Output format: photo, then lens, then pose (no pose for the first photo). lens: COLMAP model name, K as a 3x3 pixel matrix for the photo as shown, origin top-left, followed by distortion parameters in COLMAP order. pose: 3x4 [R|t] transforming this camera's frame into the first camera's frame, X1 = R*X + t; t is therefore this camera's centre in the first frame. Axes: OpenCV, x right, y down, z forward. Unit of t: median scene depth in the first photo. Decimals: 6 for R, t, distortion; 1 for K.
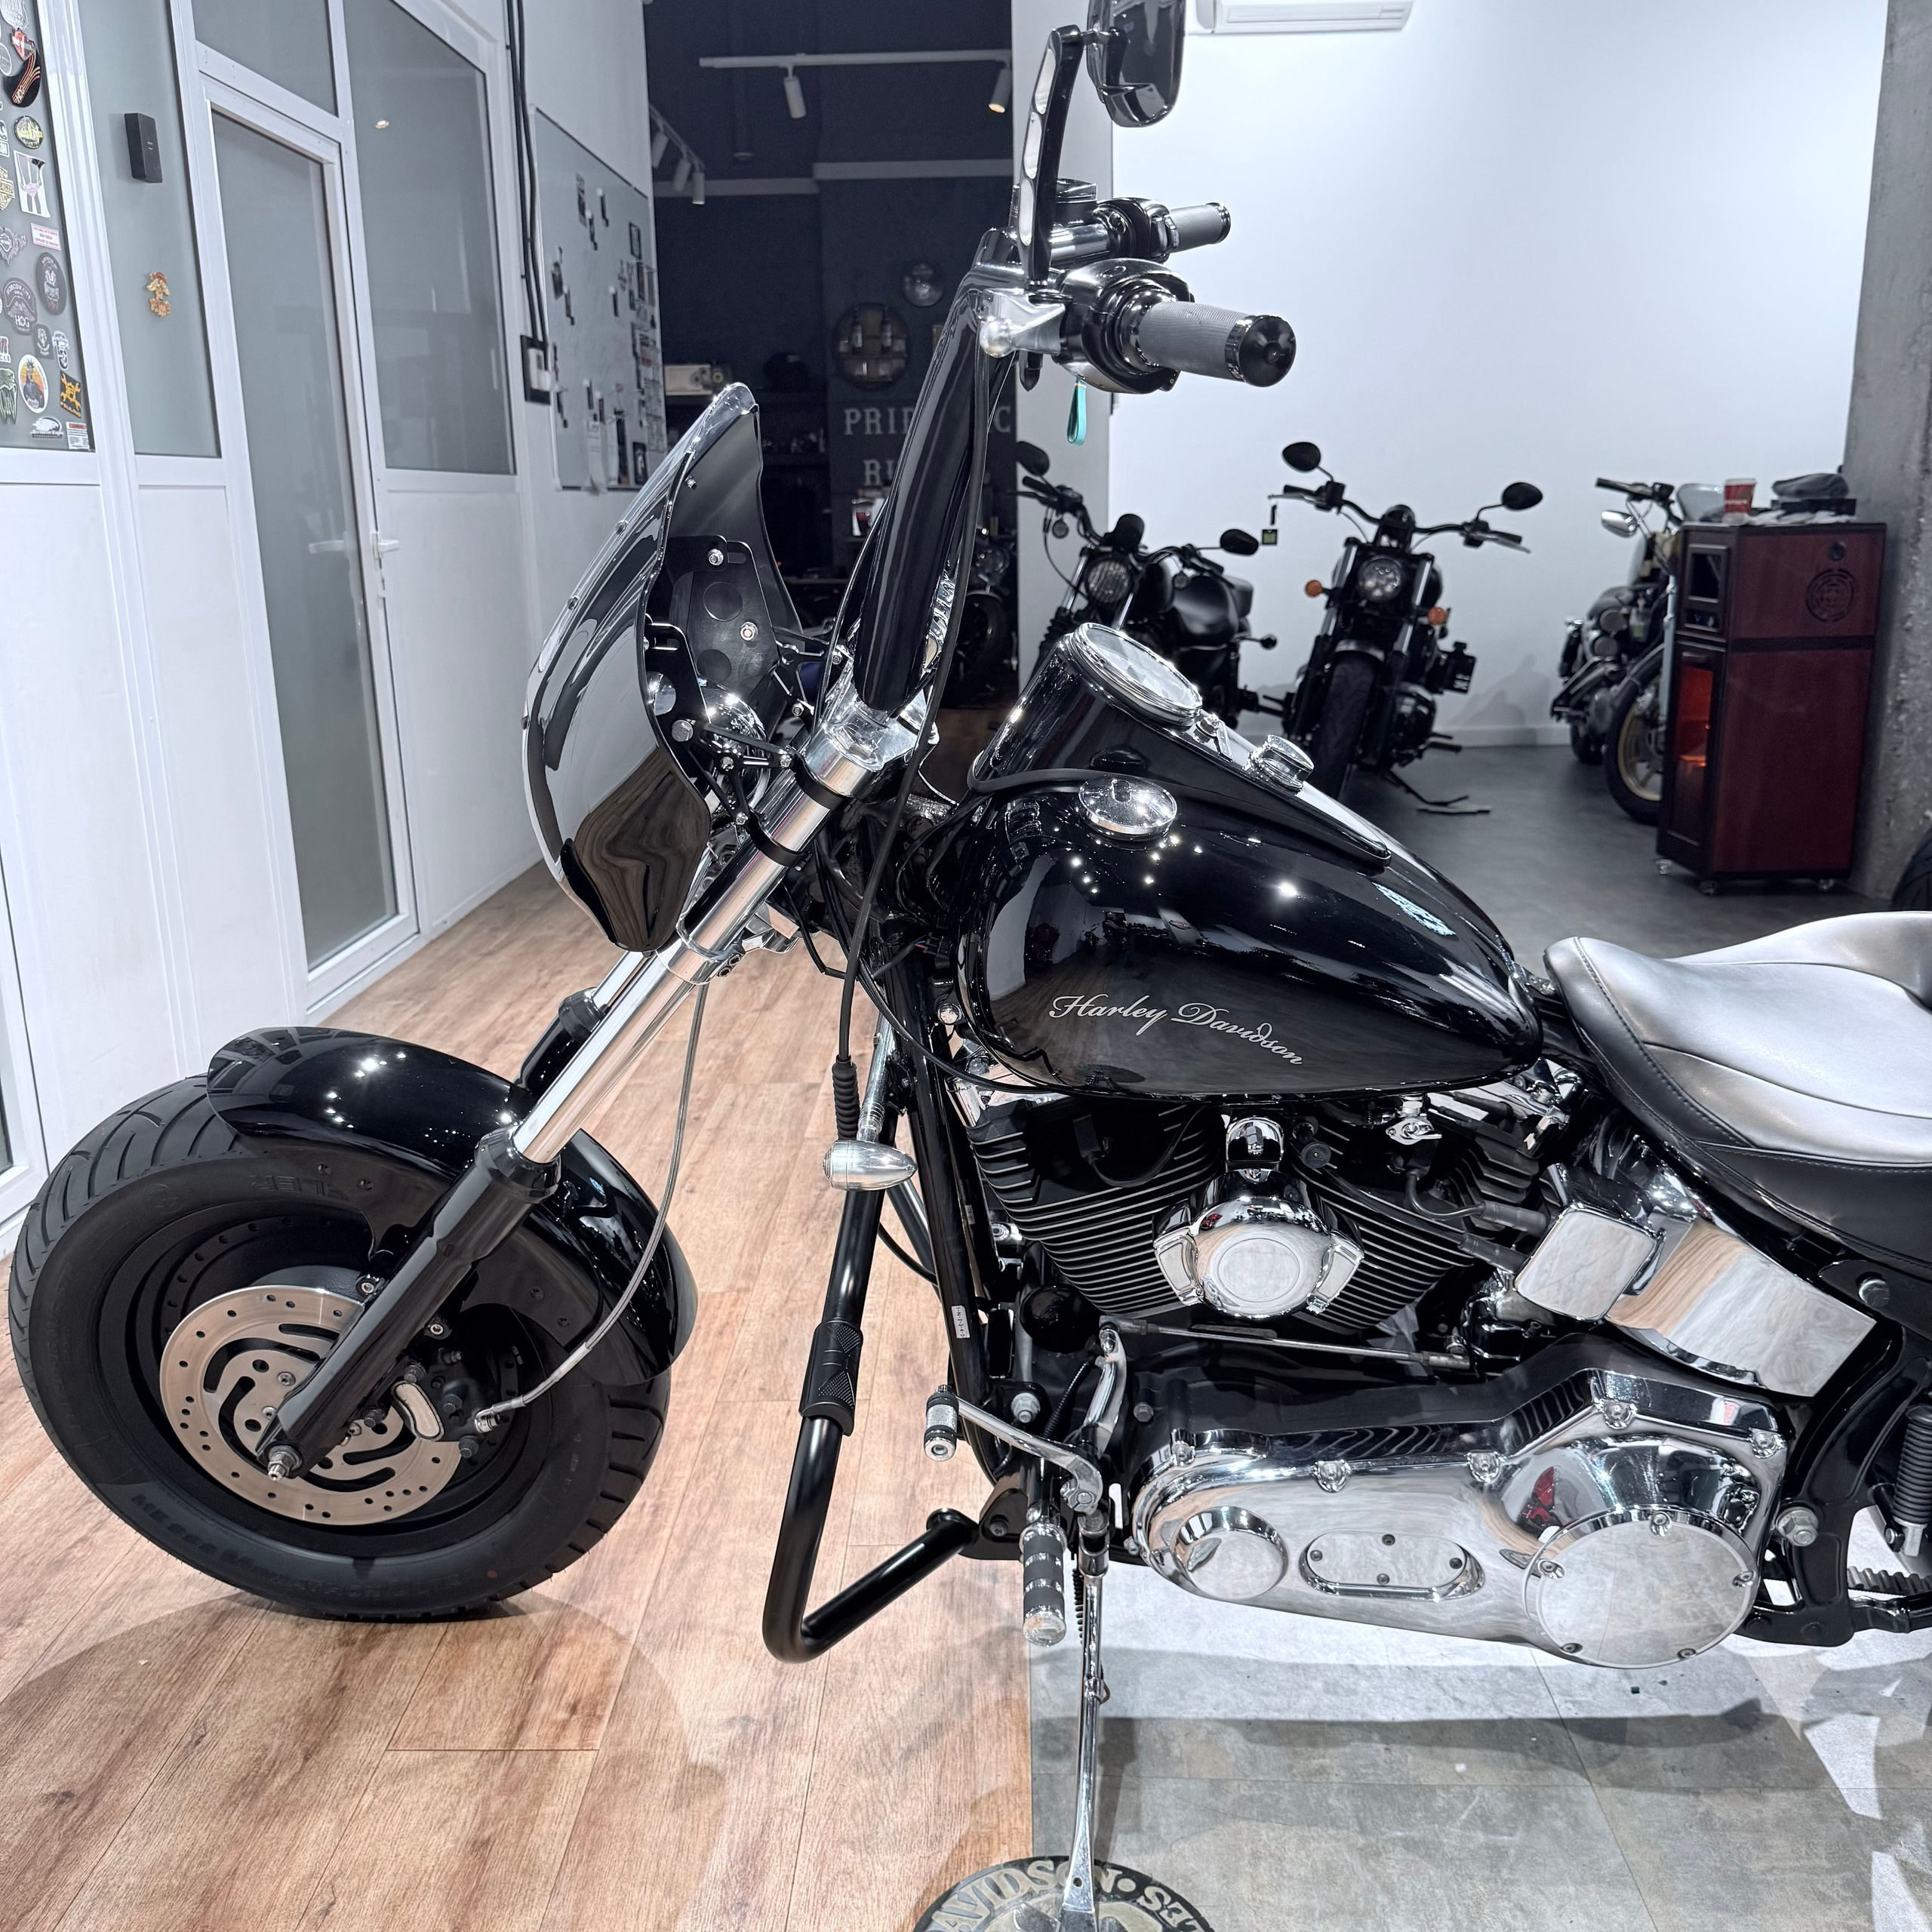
lens RADIAL K [[1790.0, 0, 954.6], [0, 1790.0, 964.2], [0, 0, 1]] dist [0.135644, -0.291769]
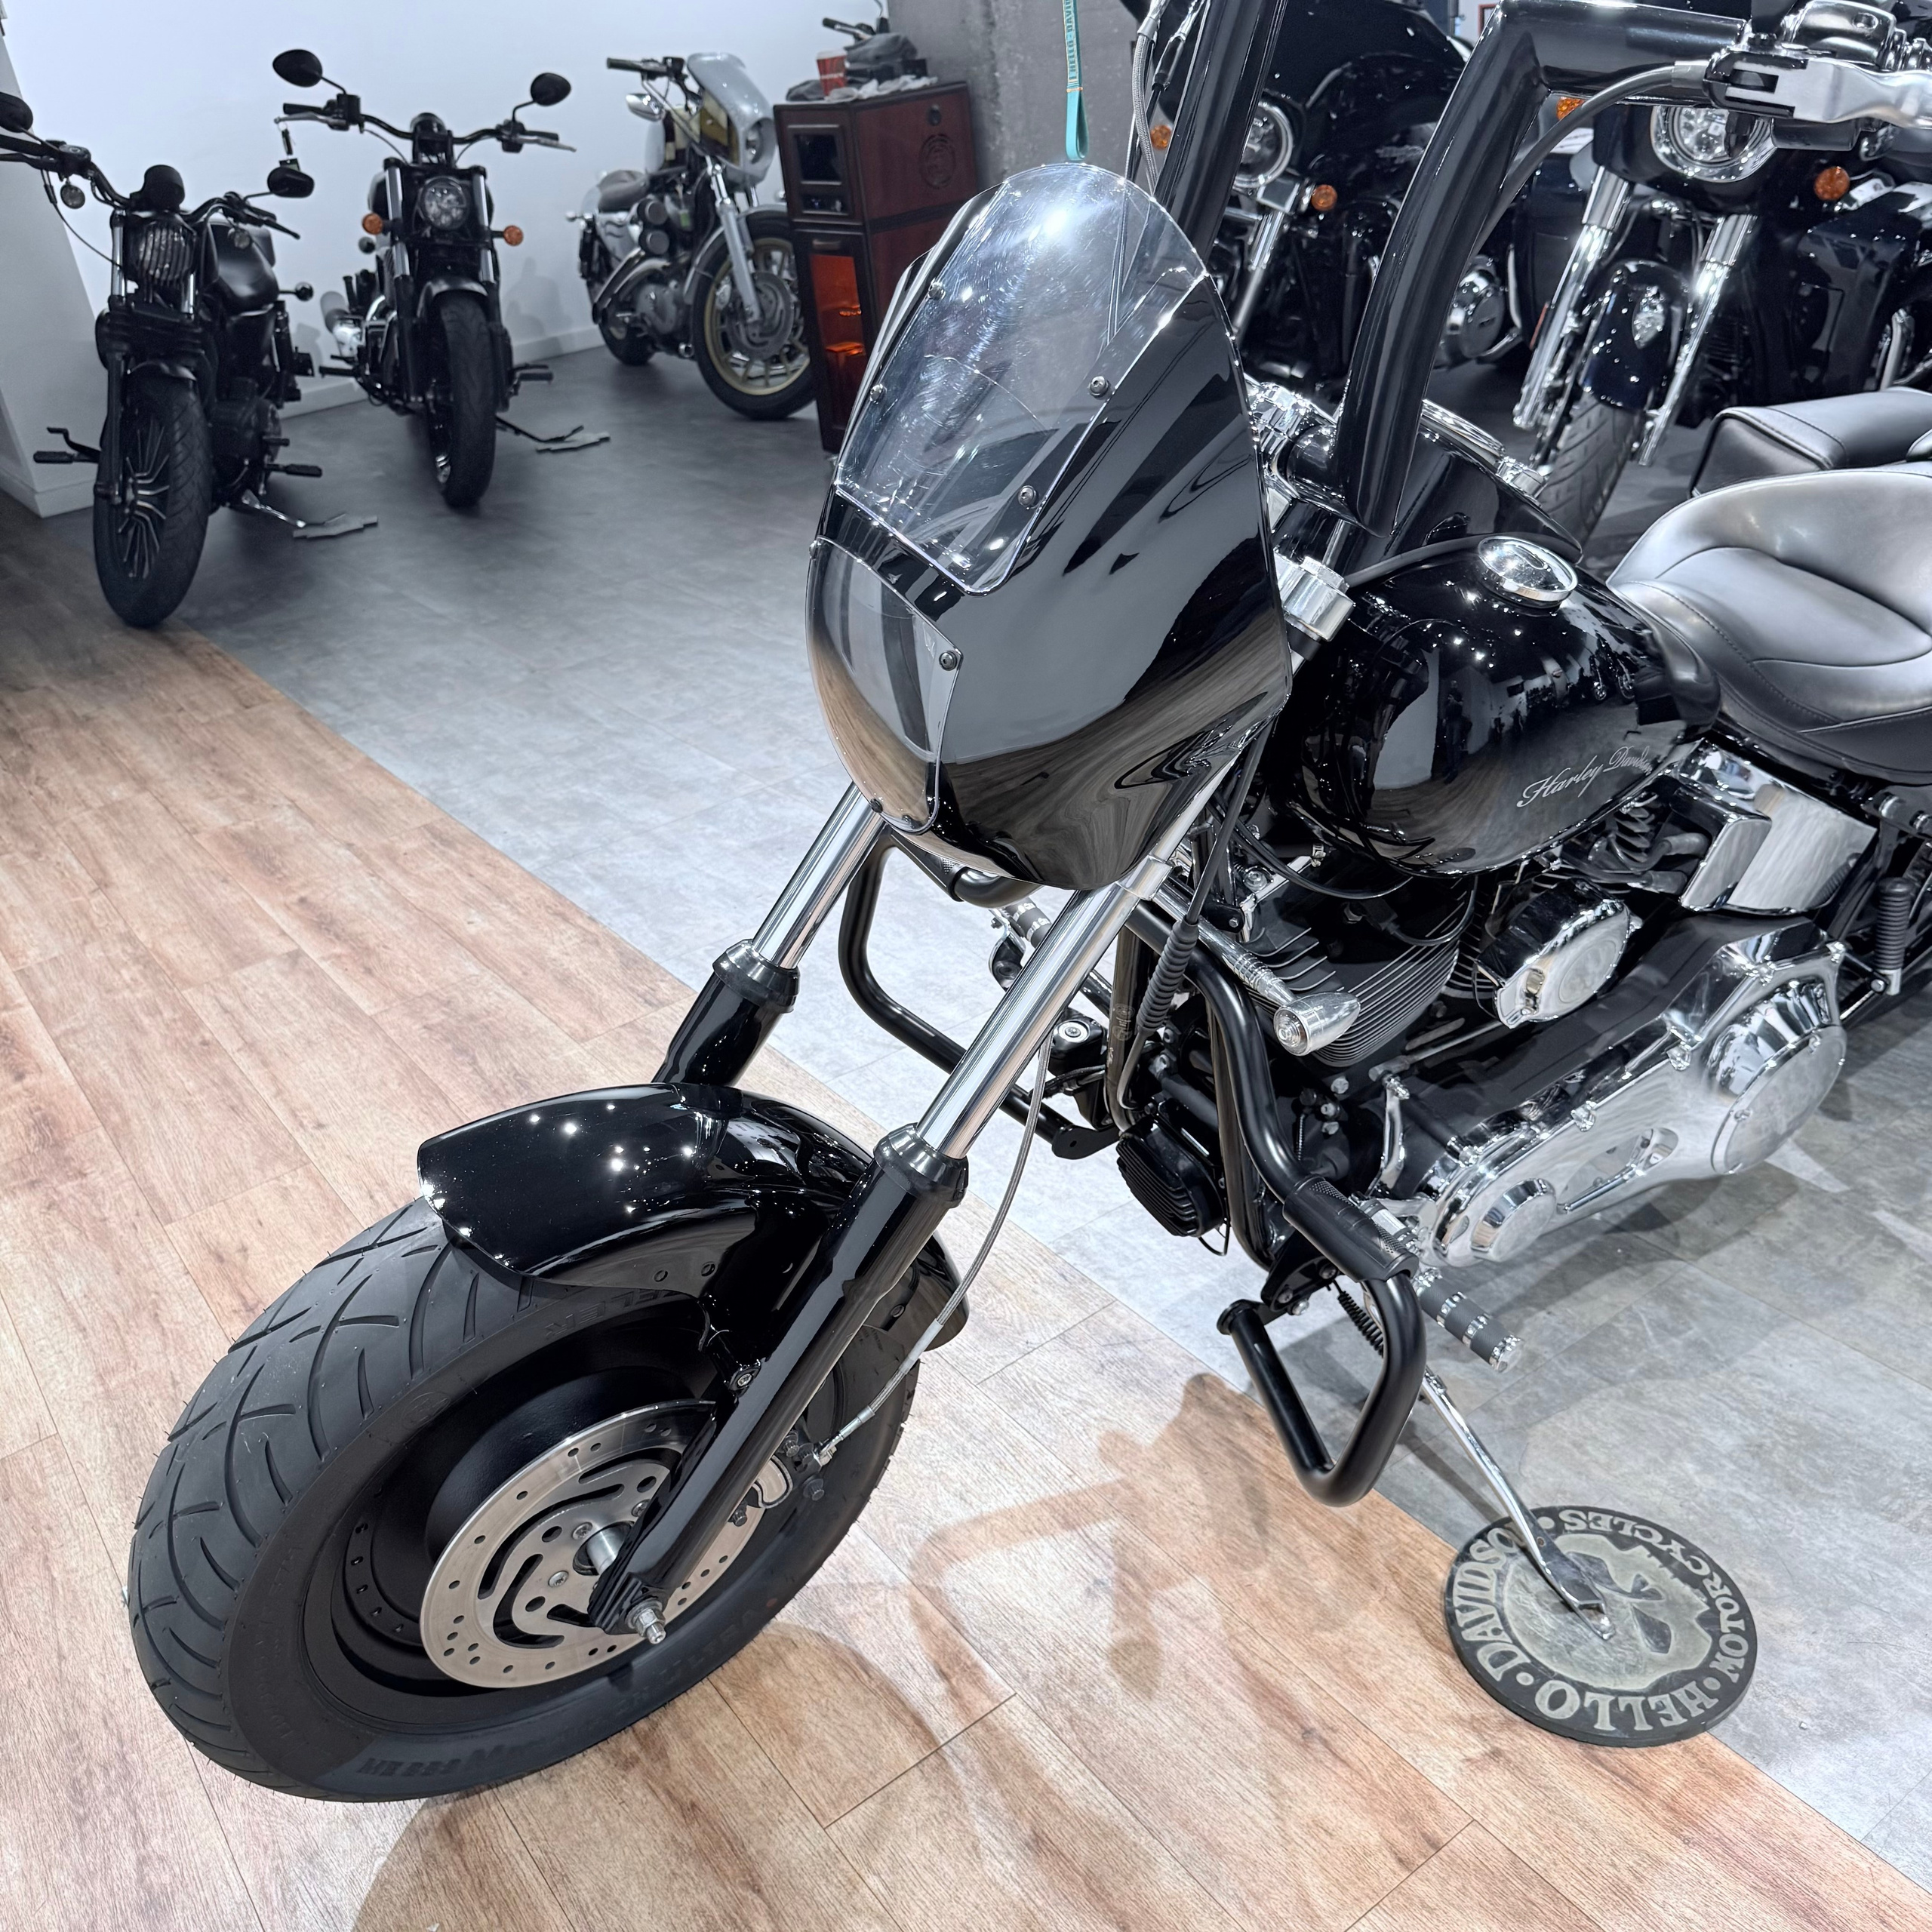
lens RADIAL K [[1823.7, 0, 954.4], [0, 1823.7, 963.7], [0, 0, 1]] dist [0.021384, -0.043765]
pose [[0.790120, -0.356632, 0.498521, -0.158595], [0.244750, 0.929224, 0.276838, -0.053650], [-0.561967, -0.096723, 0.821485, 0.078825]]
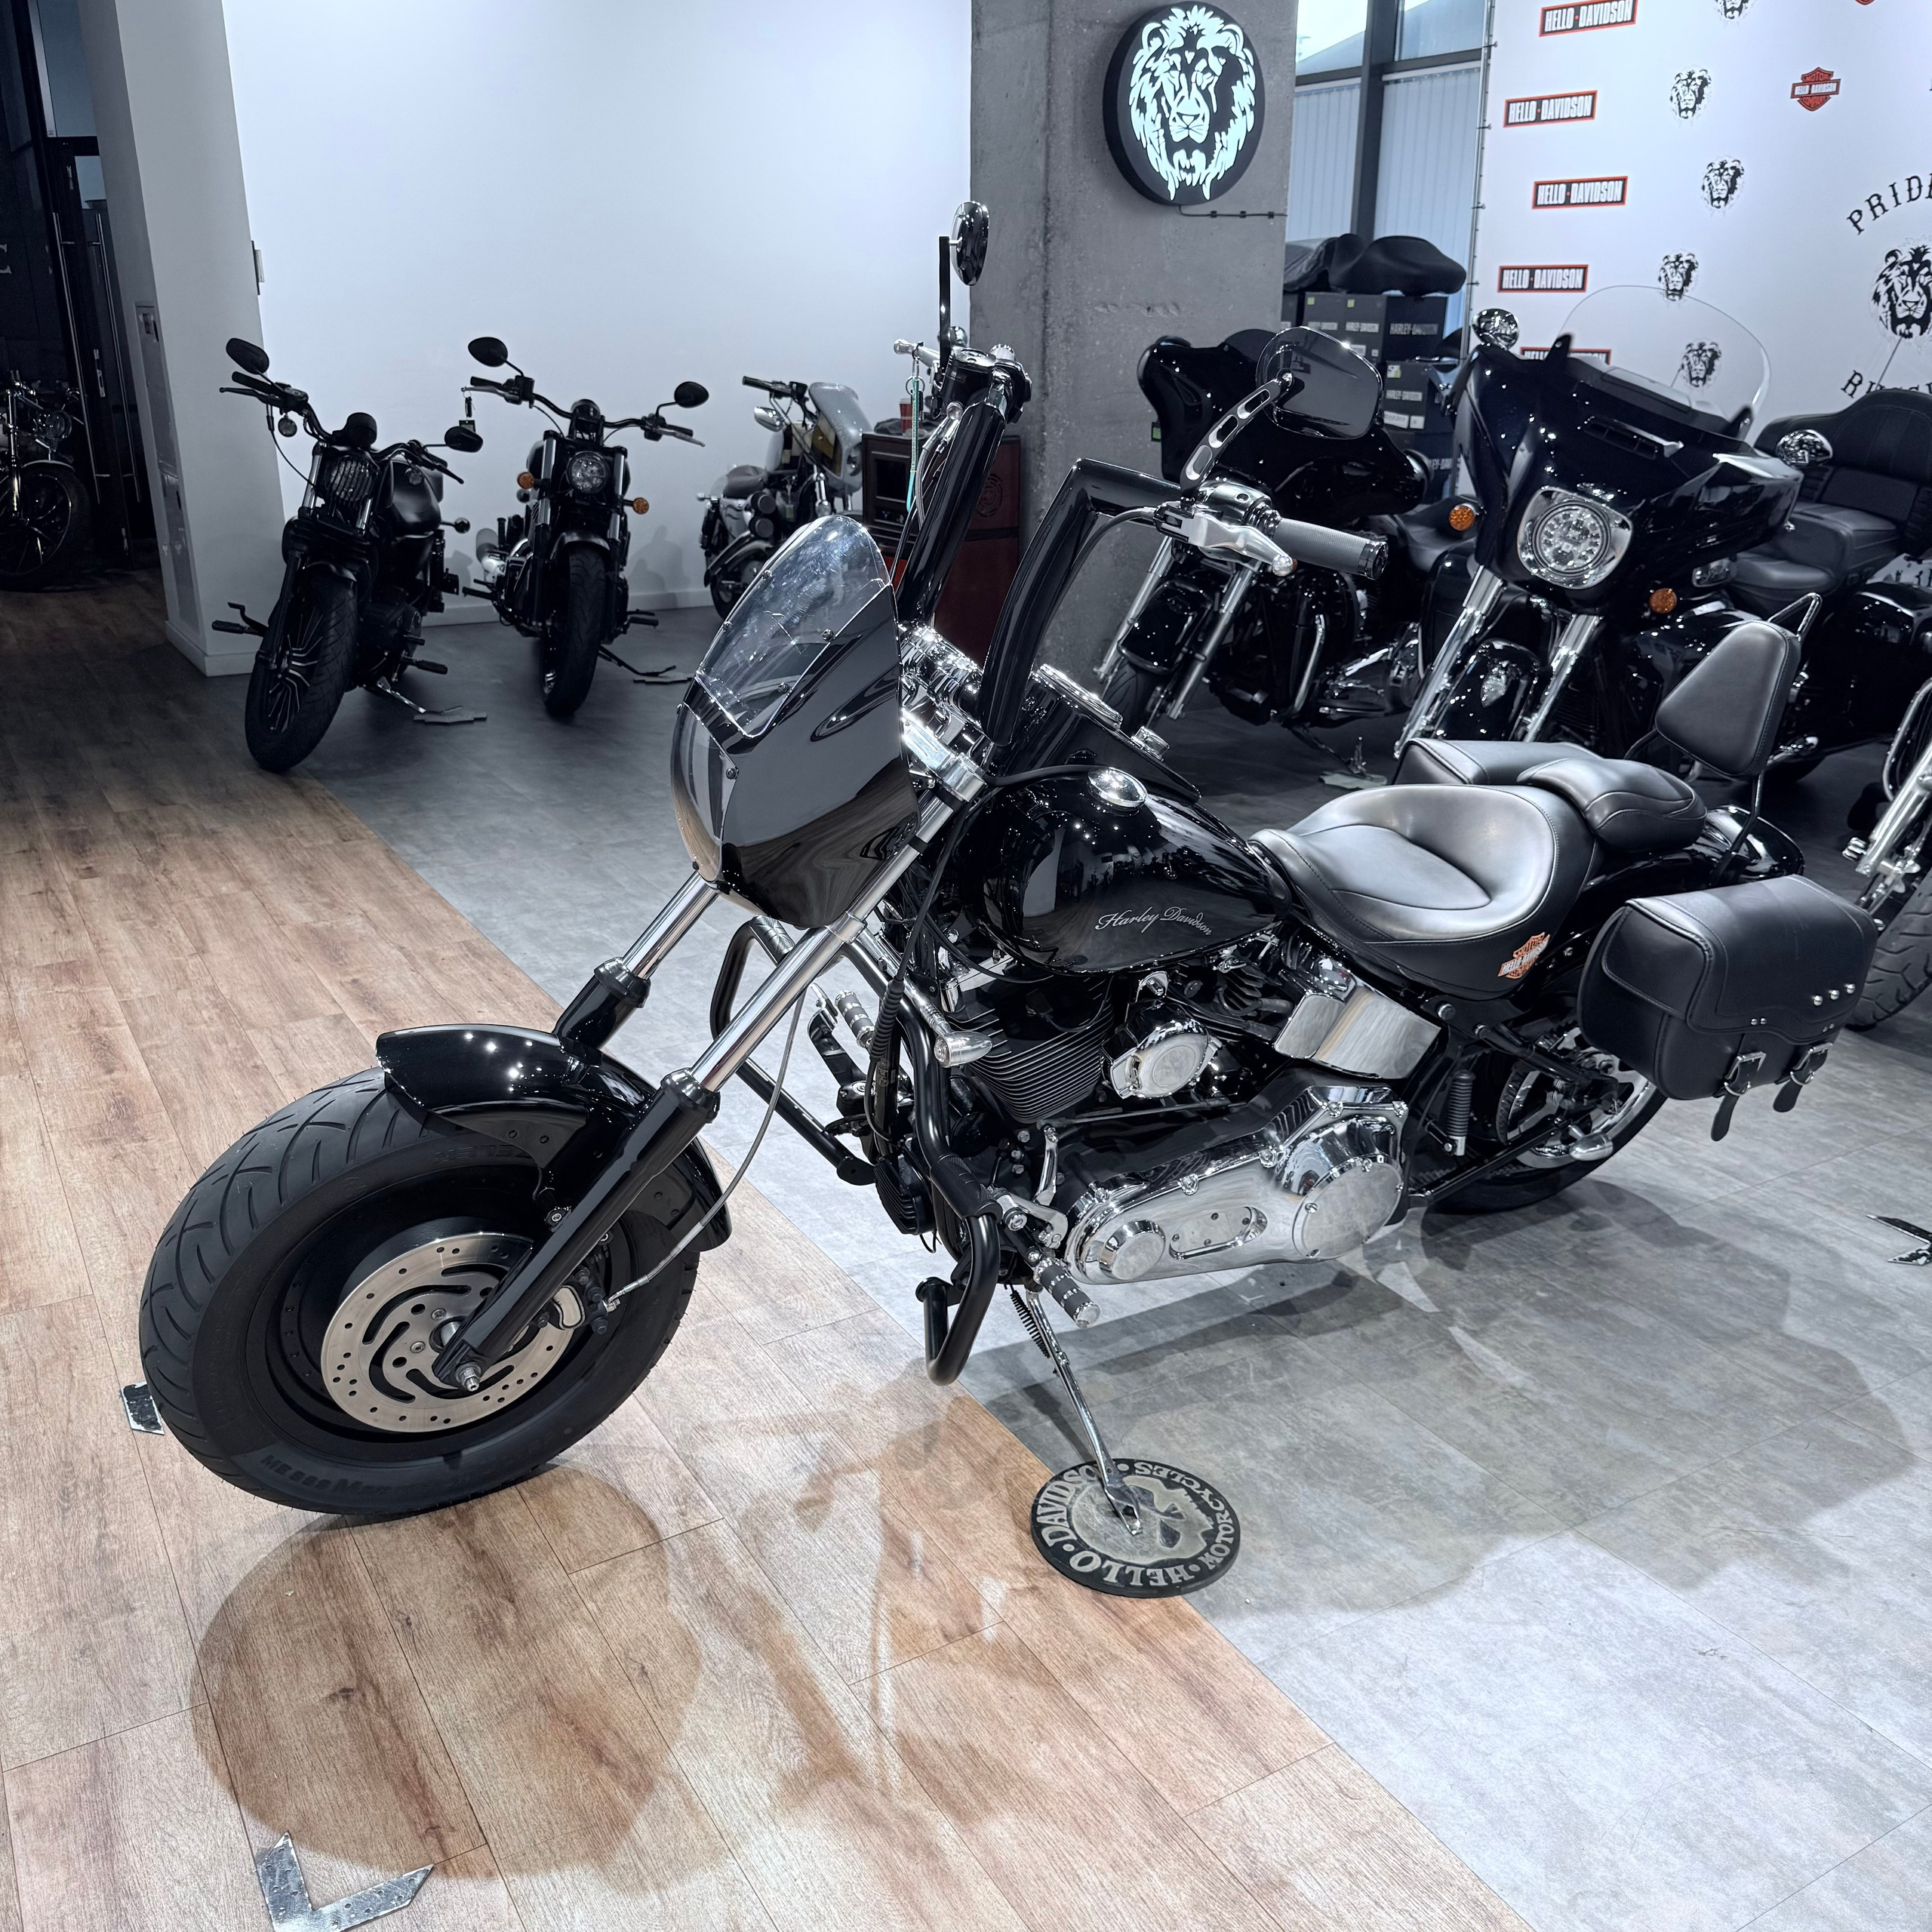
lens RADIAL K [[1790.0, 0, 954.6], [0, 1790.0, 964.2], [0, 0, 1]] dist [0.135644, -0.291769]
pose [[0.844763, -0.160752, 0.510426, -0.189511], [0.112735, 0.985869, 0.123909, -0.032834], [-0.523132, -0.047131, 0.850948, -0.057830]]
